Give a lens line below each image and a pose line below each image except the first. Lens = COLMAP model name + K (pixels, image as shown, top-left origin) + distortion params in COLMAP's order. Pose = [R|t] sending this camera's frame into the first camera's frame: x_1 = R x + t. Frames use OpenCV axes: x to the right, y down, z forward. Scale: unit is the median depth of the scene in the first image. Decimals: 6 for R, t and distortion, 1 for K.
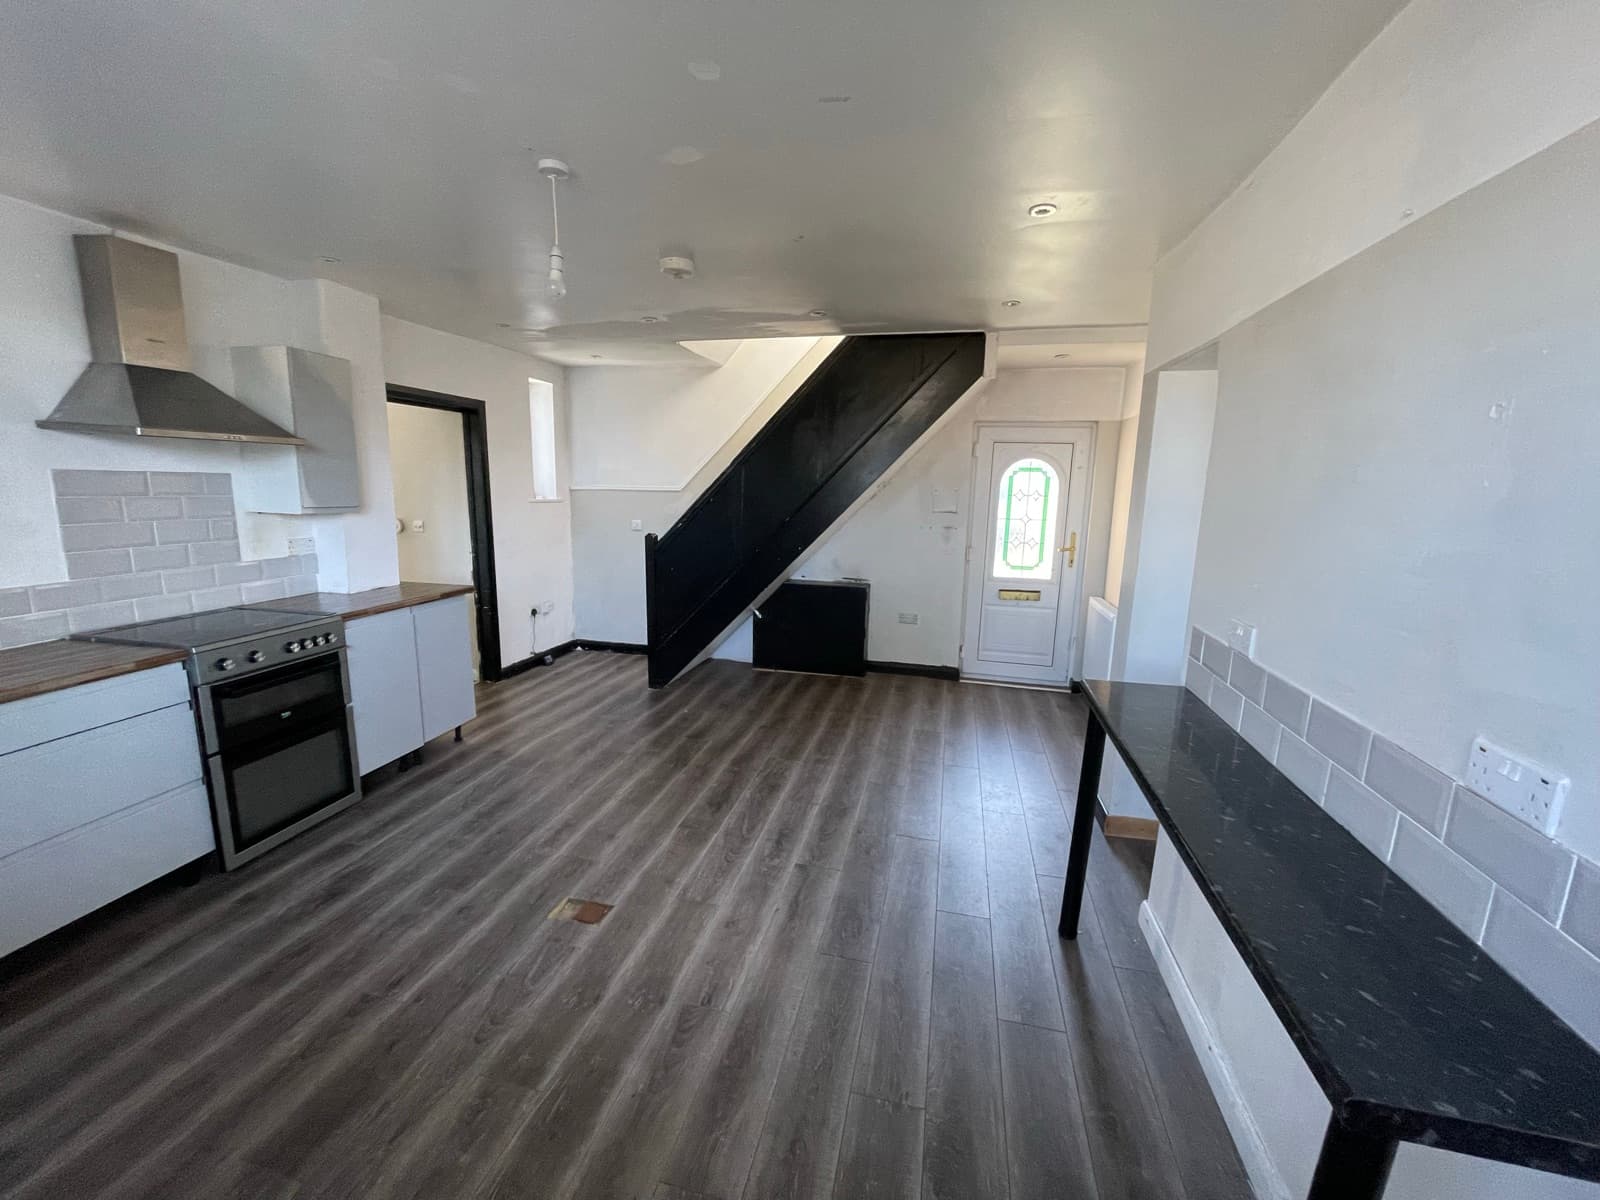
lens RADIAL K [[640.1, 0, 800.0], [0, 640.1, 600.0], [0, 0, 1]] dist [-0.000843, -0.000049]
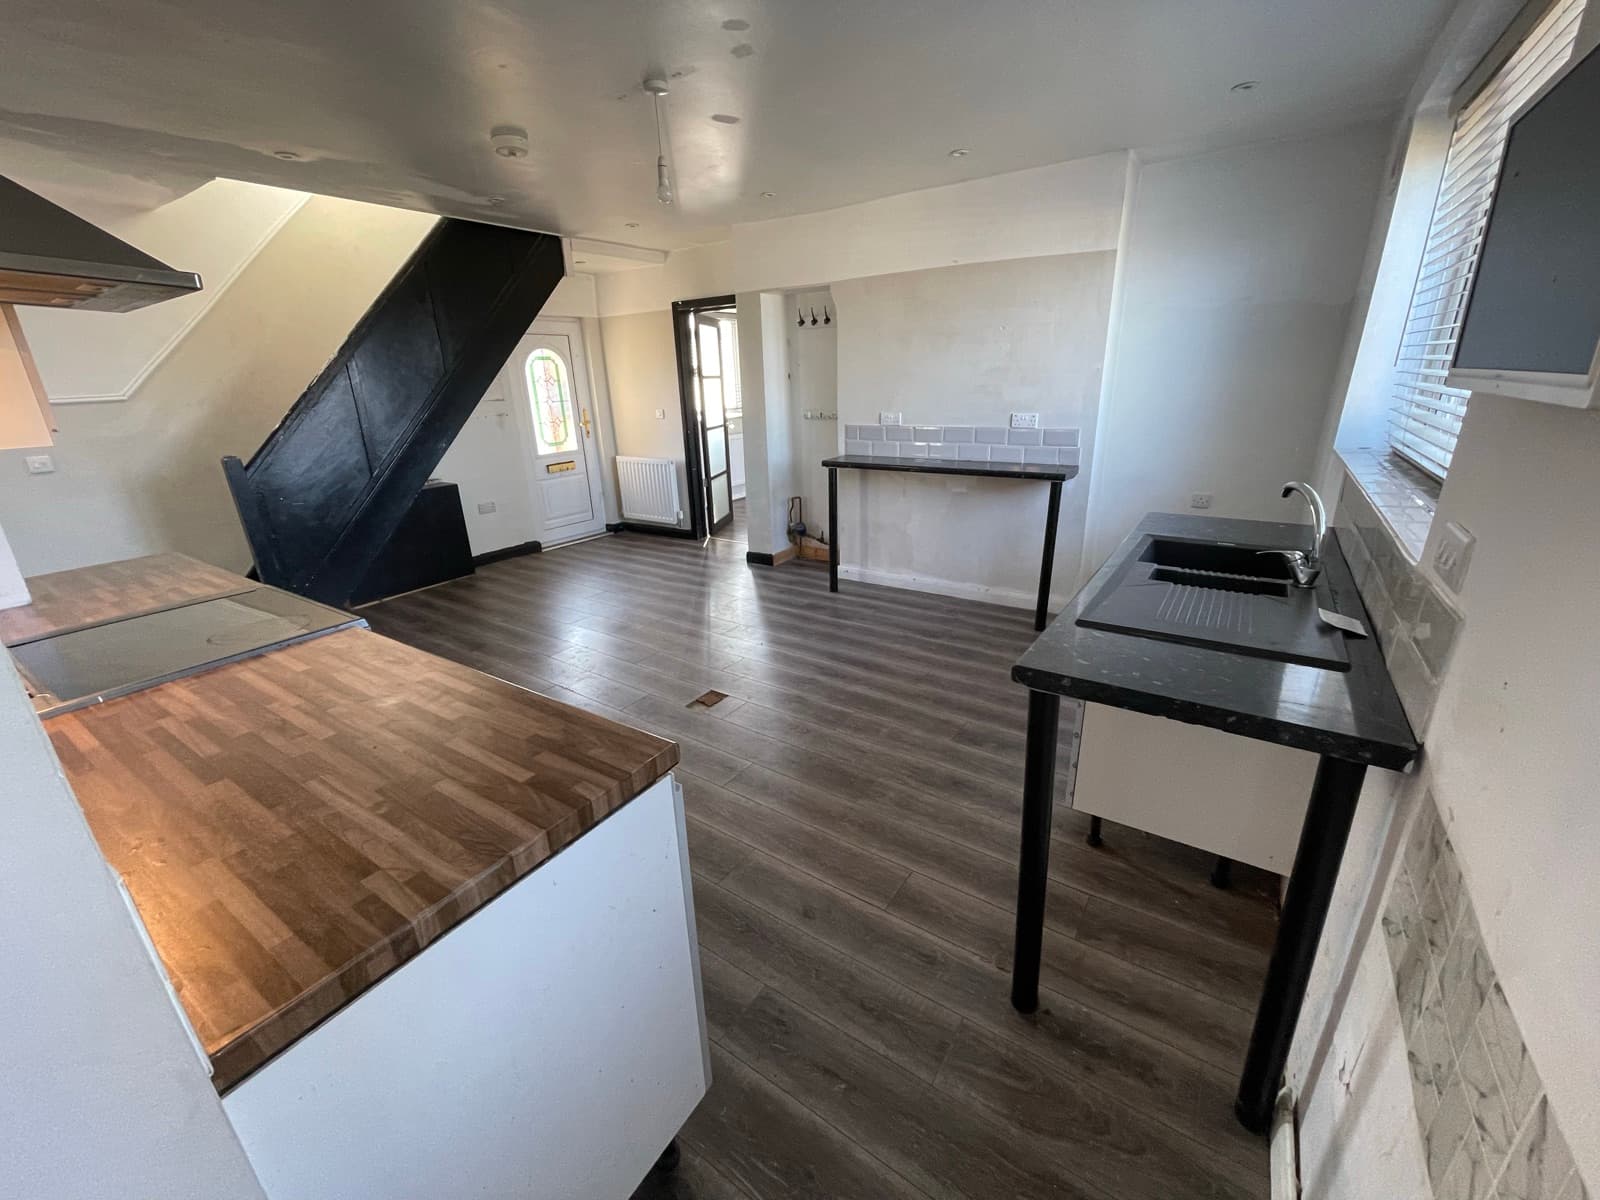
lens RADIAL K [[644.0, 0, 792.7], [0, 644.0, 590.0], [0, 0, 1]] dist [0.000306, 0.000264]
pose [[0.350945, -0.328282, 0.876966, -1.087972], [0.208059, 0.940460, 0.268789, -0.041241], [-0.912989, 0.088130, 0.398351, 0.233573]]
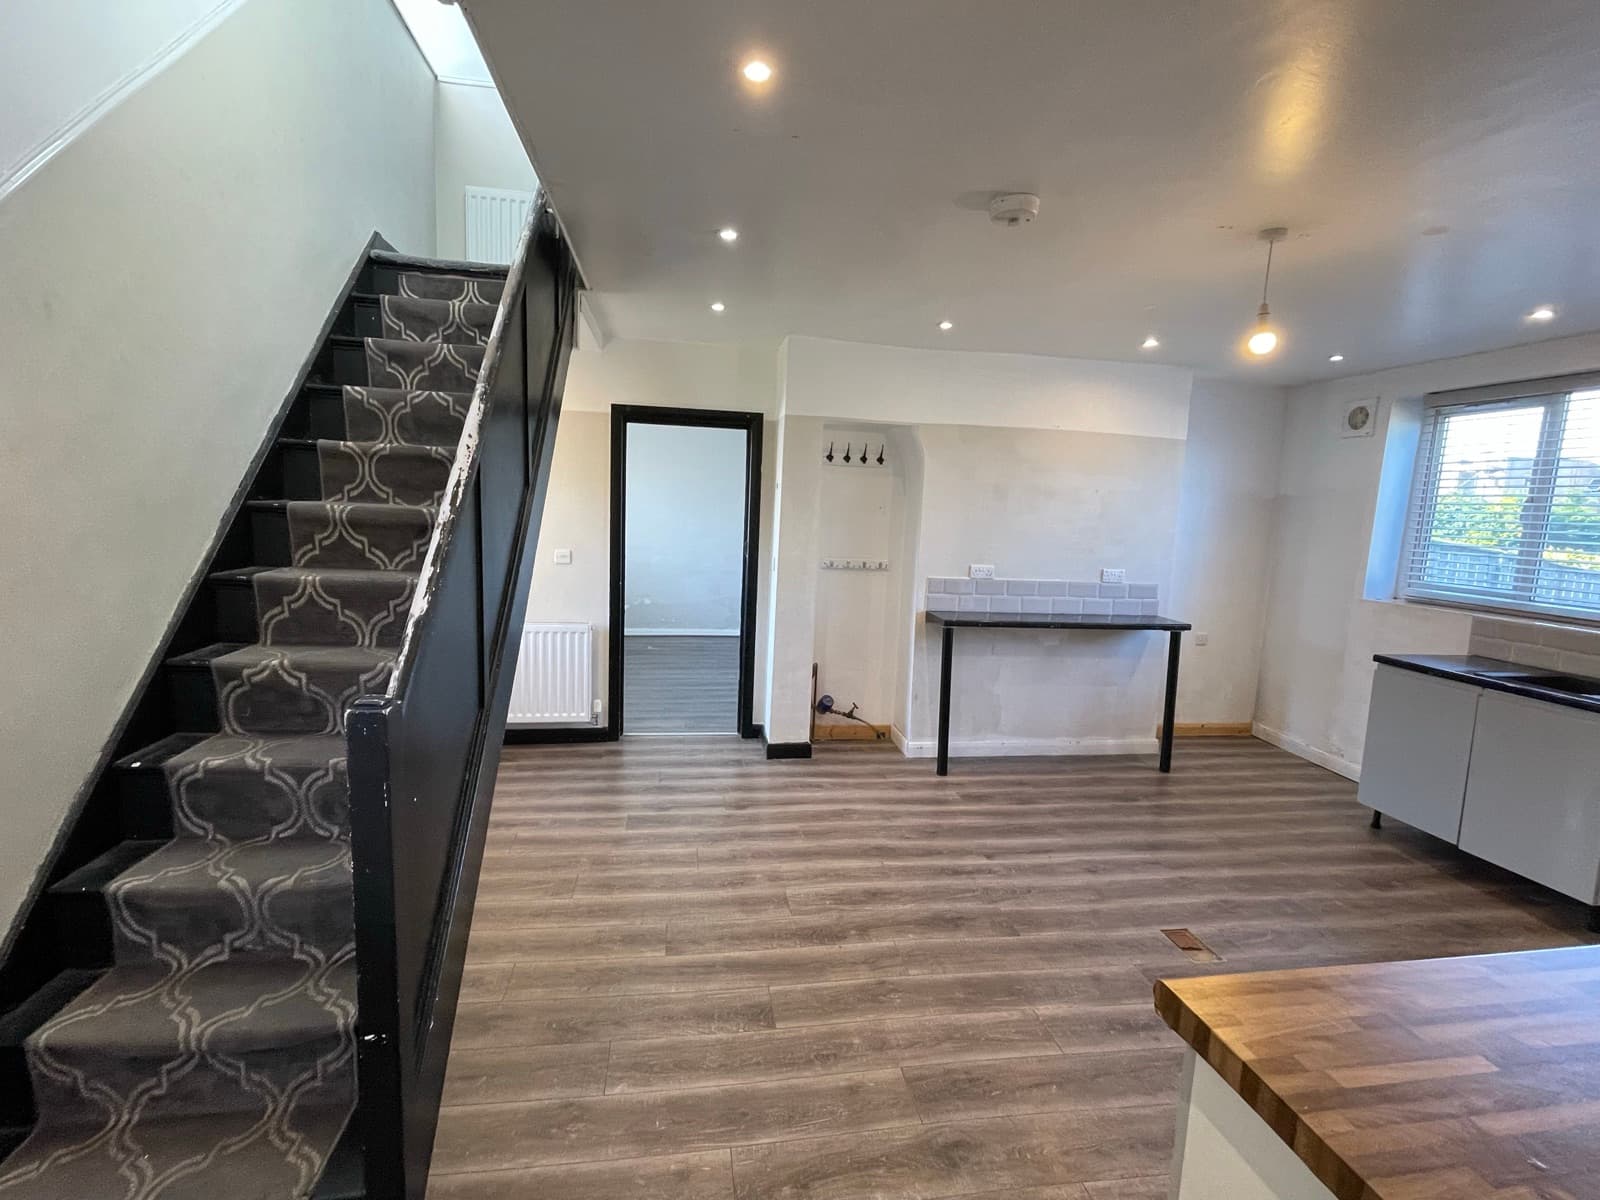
lens RADIAL K [[726.3, 0, 795.9], [0, 726.3, 608.6], [0, 0, 1]] dist [0.003015, 0.000187]
pose [[-0.375863, -0.165499, 0.911777, -0.844740], [0.122439, 0.966427, 0.225892, -0.285571], [-0.918551, 0.196542, -0.342981, 1.479423]]
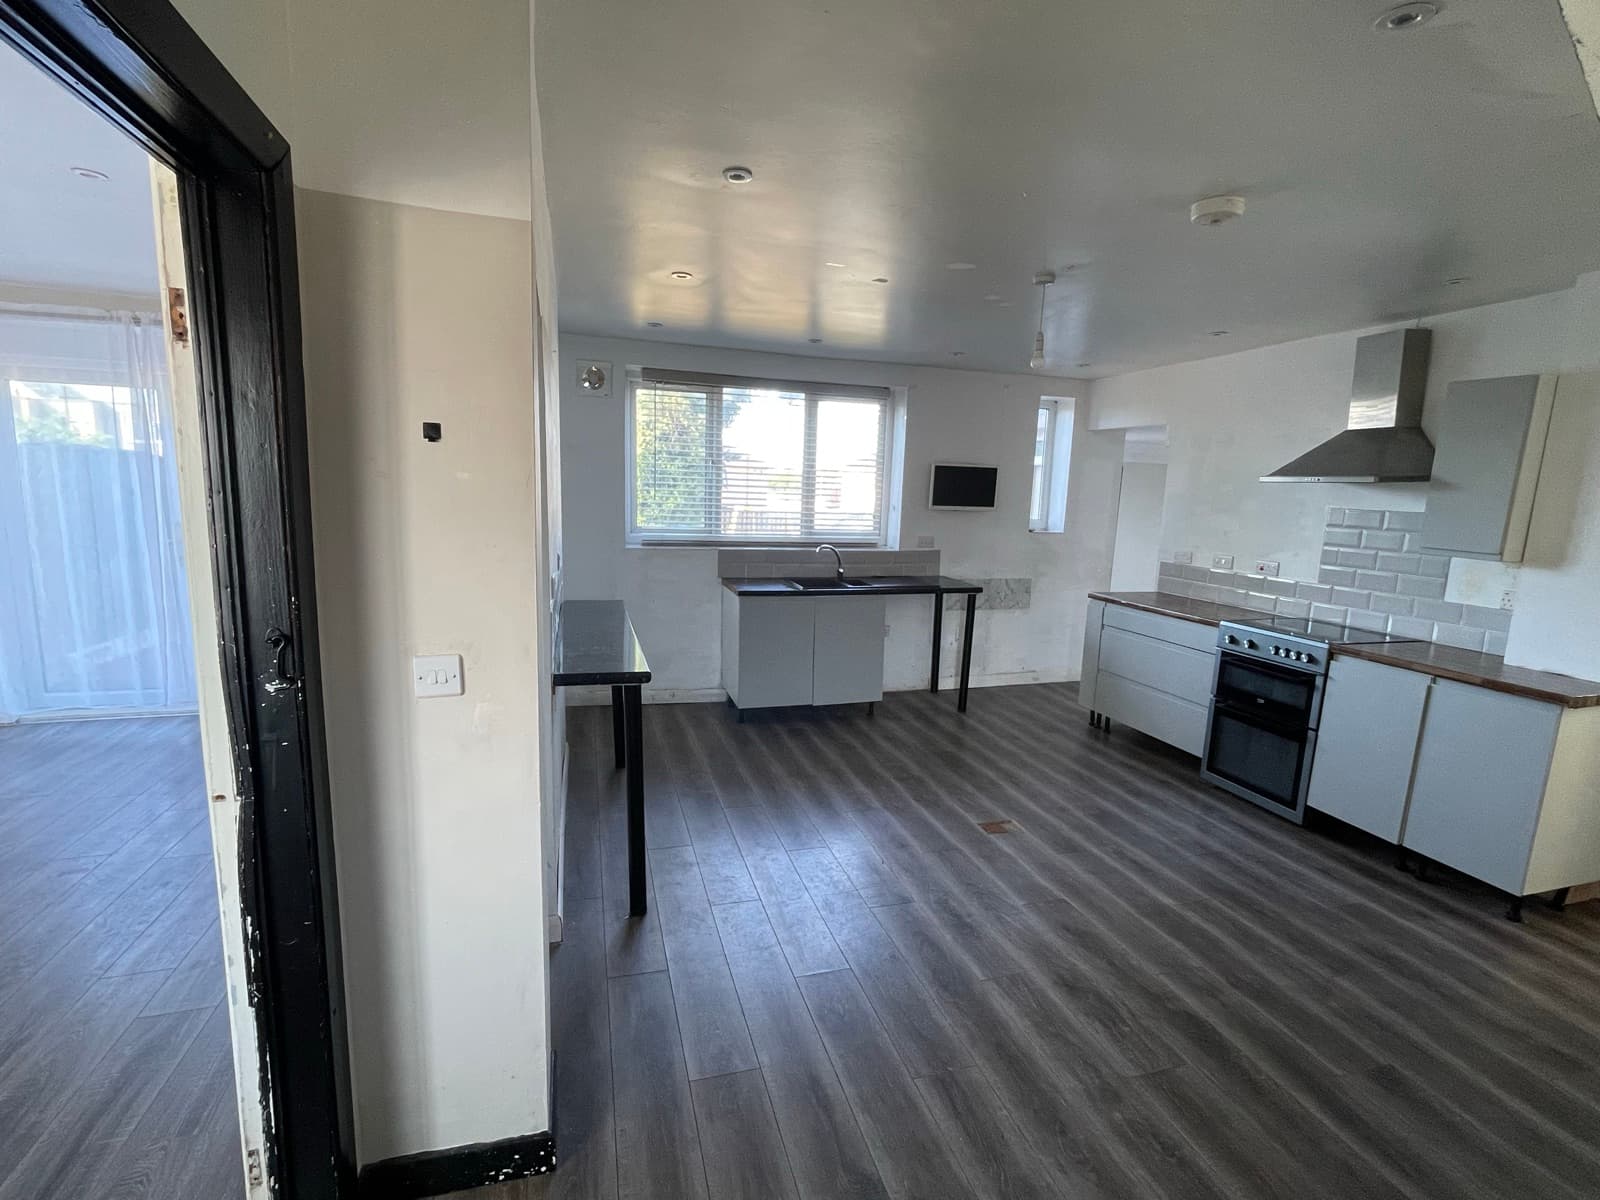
lens RADIAL K [[726.3, 0, 795.9], [0, 726.3, 608.6], [0, 0, 1]] dist [0.003015, 0.000187]
pose [[-0.866489, 0.035314, -0.497946, 0.593708], [-0.140607, 0.939843, 0.311327, -0.267419], [0.478986, 0.339776, -0.809398, 1.474429]]
